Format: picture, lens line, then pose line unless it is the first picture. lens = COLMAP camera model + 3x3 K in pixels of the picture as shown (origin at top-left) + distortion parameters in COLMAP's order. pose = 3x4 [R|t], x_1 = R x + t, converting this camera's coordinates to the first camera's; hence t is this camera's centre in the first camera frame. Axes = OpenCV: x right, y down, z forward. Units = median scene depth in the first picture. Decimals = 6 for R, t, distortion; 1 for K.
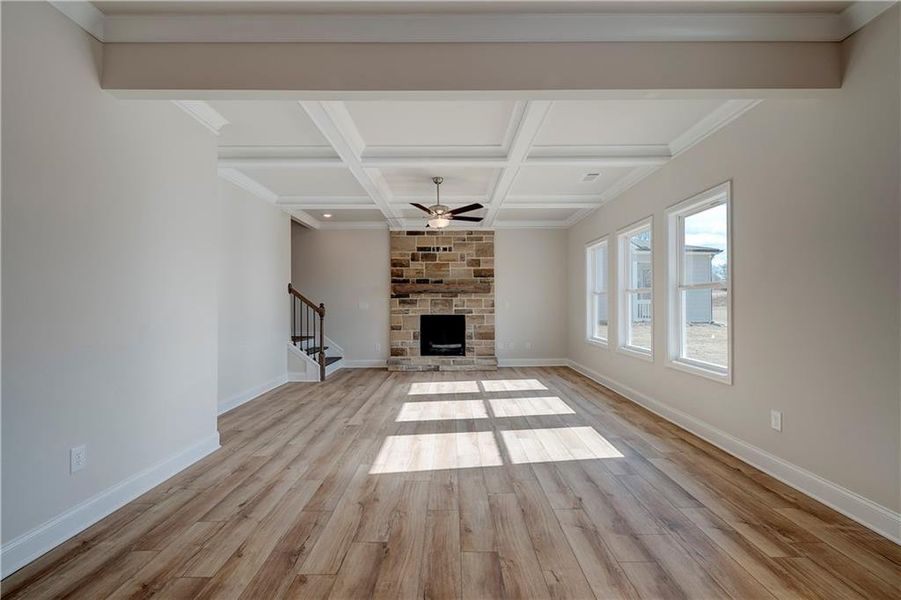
lens RADIAL K [[408.2, 0, 455.3], [0, 408.2, 304.9], [0, 0, 1]] dist [0.000254, -0.000122]
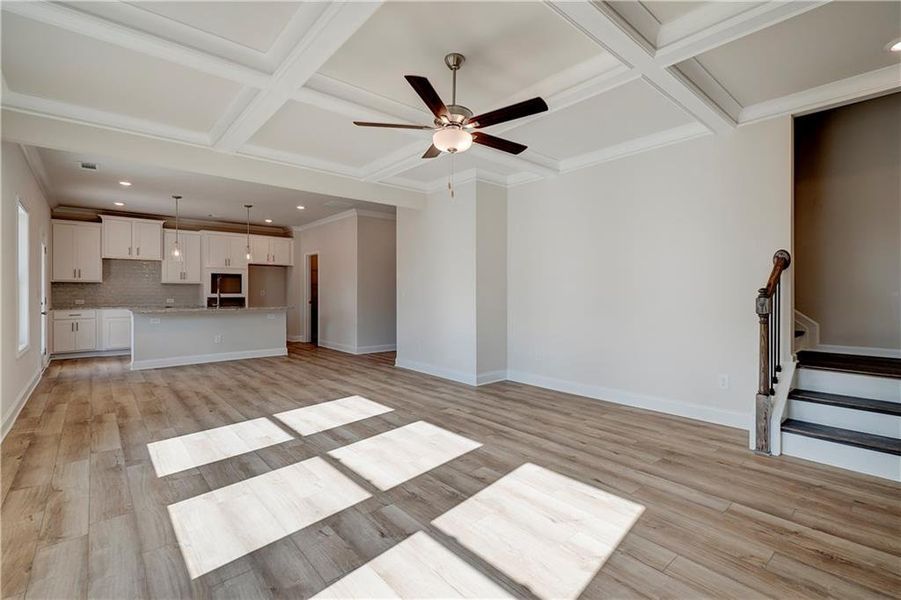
lens RADIAL K [[415.7, 0, 471.7], [0, 415.7, 293.6], [0, 0, 1]] dist [0.005789, 0.000086]
pose [[-0.742167, 0.005554, -0.670192, 0.205295], [0.004685, 0.999984, 0.003098, -0.000610], [0.670198, -0.000840, -0.742182, 0.934087]]
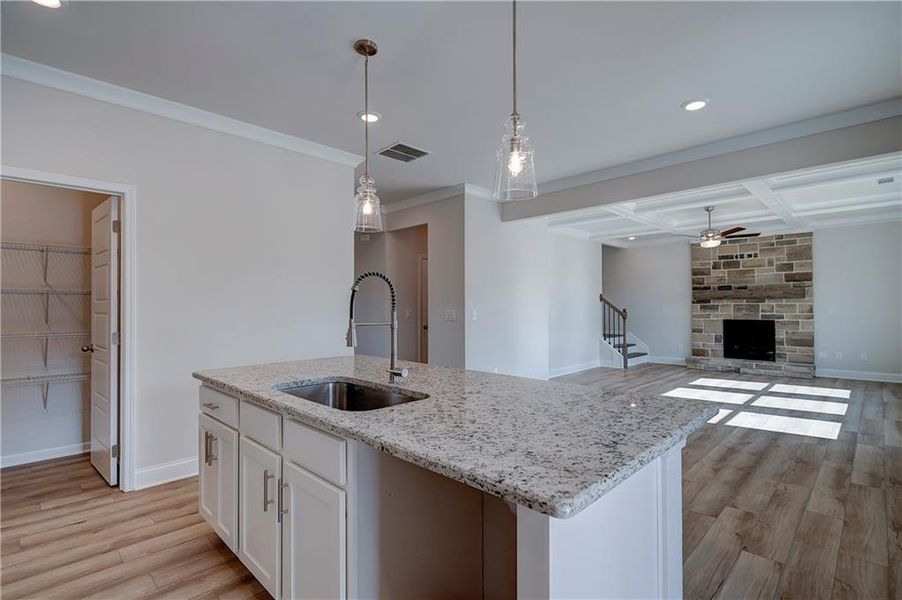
lens RADIAL K [[426.6, 0, 453.5], [0, 426.6, 301.8], [0, 0, 1]] dist [-0.001332, -0.000358]
pose [[0.706593, -0.007960, -0.707576, 0.206649], [0.000624, 0.999943, -0.010626, -0.009874], [0.707620, 0.007066, 0.706558, -0.284787]]
